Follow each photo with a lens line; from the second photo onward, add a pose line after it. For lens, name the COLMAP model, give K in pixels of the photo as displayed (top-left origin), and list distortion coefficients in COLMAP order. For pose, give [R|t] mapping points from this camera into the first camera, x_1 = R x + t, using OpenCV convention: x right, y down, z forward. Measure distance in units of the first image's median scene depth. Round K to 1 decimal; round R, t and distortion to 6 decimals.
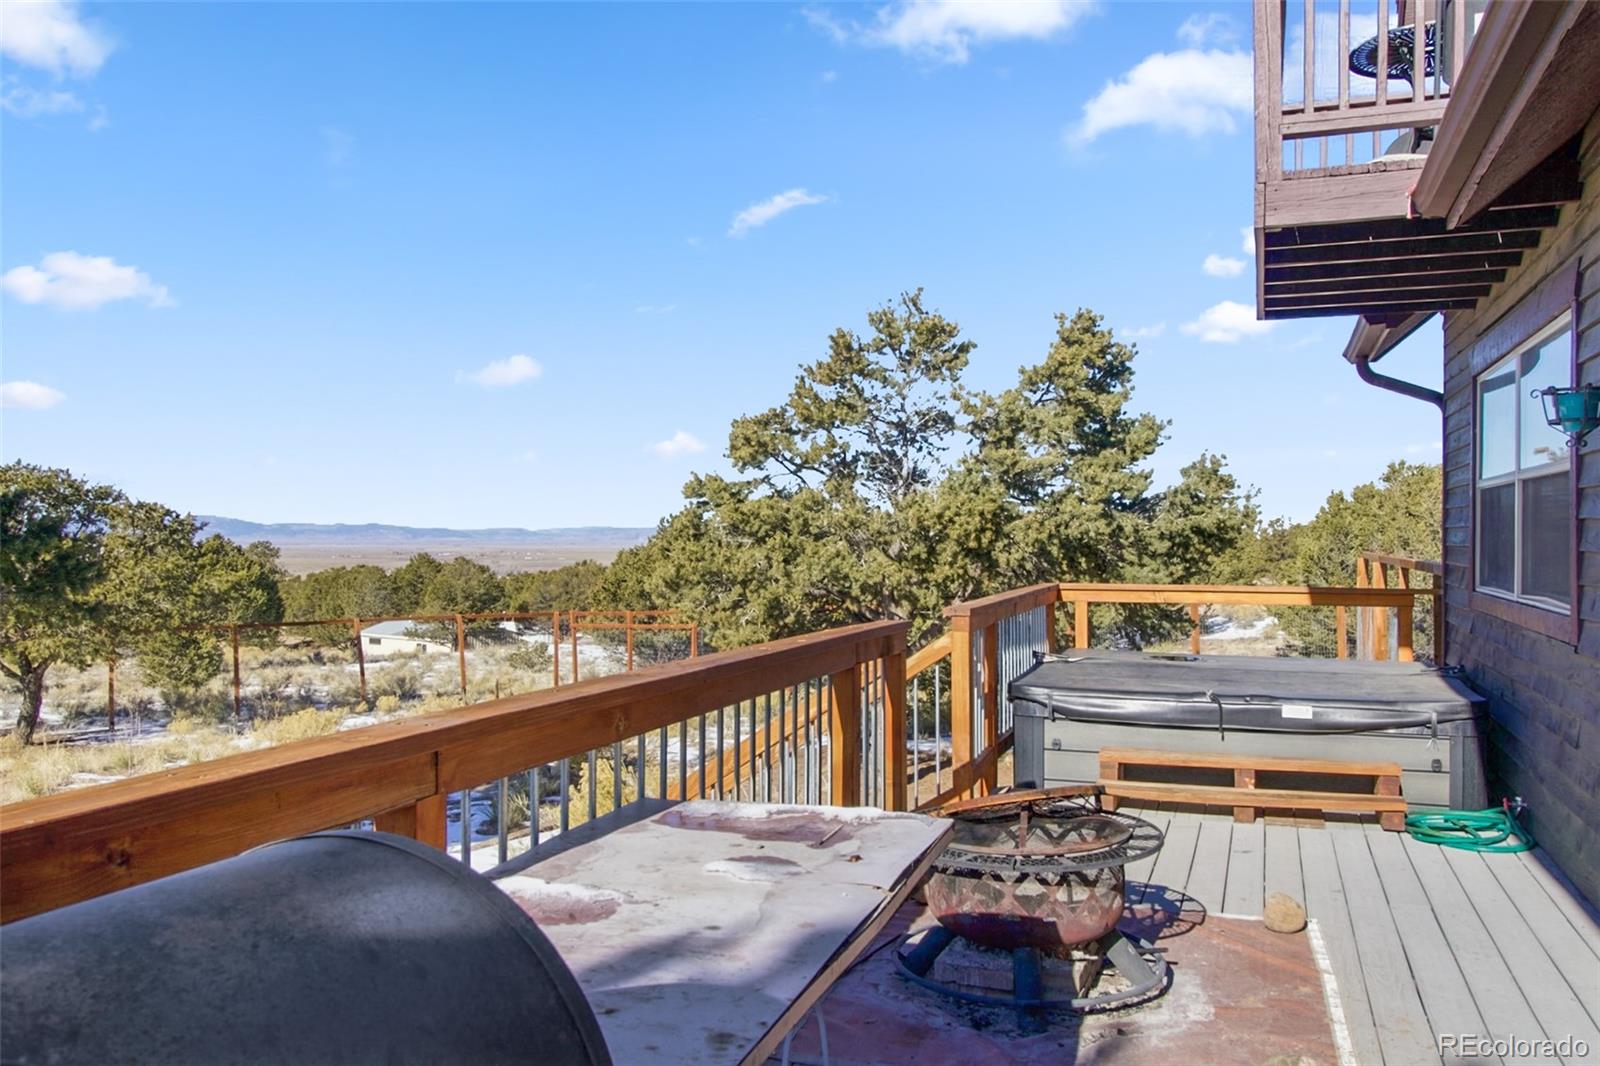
lens RADIAL K [[1292.5, 0, 800.0], [0, 1292.5, 533.0], [0, 0, 1]] dist [-0.000701, 0.001459]
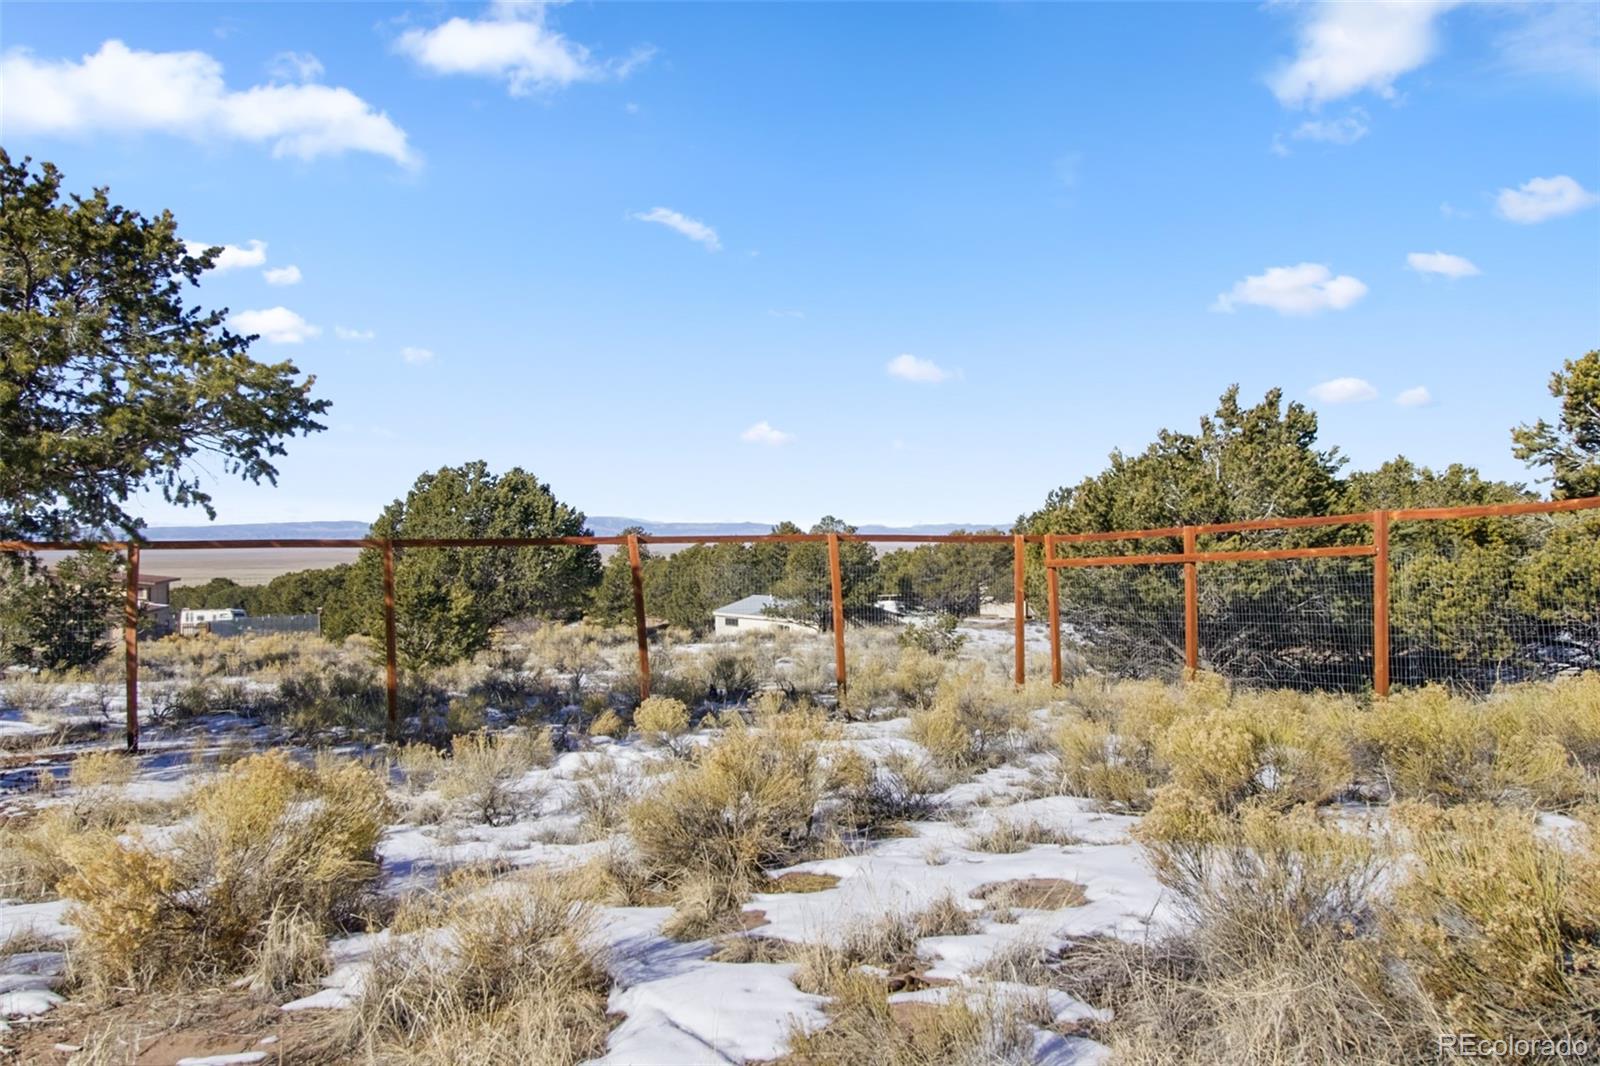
lens RADIAL K [[1292.5, 0, 800.0], [0, 1292.5, 533.0], [0, 0, 1]] dist [-0.000701, 0.001459]
pose [[0.961680, -0.003091, -0.274156, -0.058223], [0.004028, 0.999988, 0.002857, 0.025578], [0.274143, -0.003852, 0.961681, 0.217159]]
